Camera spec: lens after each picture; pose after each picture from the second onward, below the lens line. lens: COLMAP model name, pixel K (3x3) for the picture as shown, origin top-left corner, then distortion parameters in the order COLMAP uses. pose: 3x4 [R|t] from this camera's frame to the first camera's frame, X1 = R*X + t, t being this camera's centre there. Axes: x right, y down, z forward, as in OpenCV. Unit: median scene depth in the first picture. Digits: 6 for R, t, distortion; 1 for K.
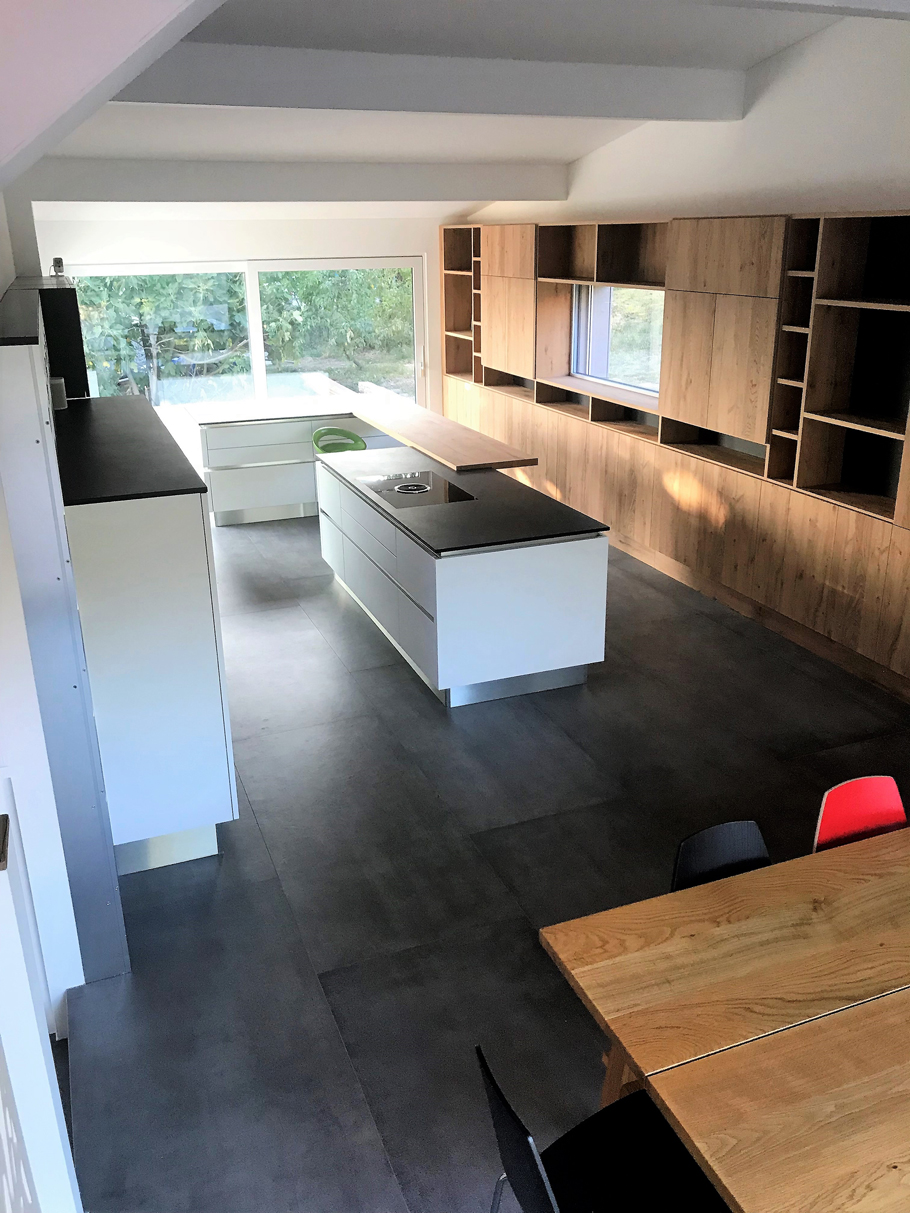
lens RADIAL K [[1001.7, 0, 455.0], [0, 1001.7, 606.5], [0, 0, 1]] dist [0.020685, 0.003705]
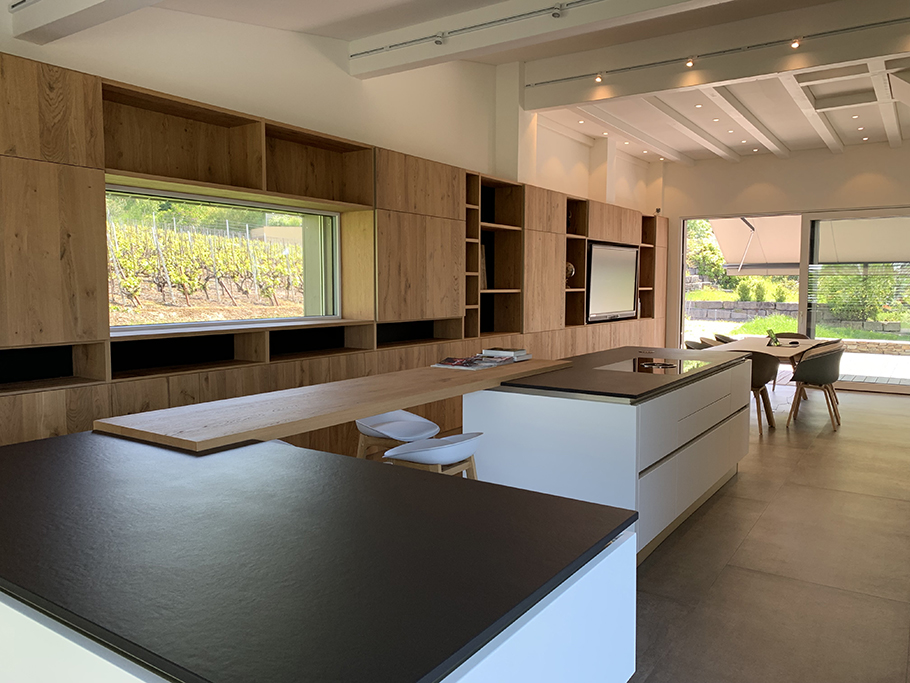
lens RADIAL K [[701.1, 0, 455.0], [0, 701.1, 341.5], [0, 0, 1]] dist [0.010953, -0.013972]
pose [[-0.568300, -0.078226, 0.819095, -0.502016], [0.272700, 0.921303, 0.277190, -0.394131], [-0.776318, 0.380895, -0.502244, 1.457849]]
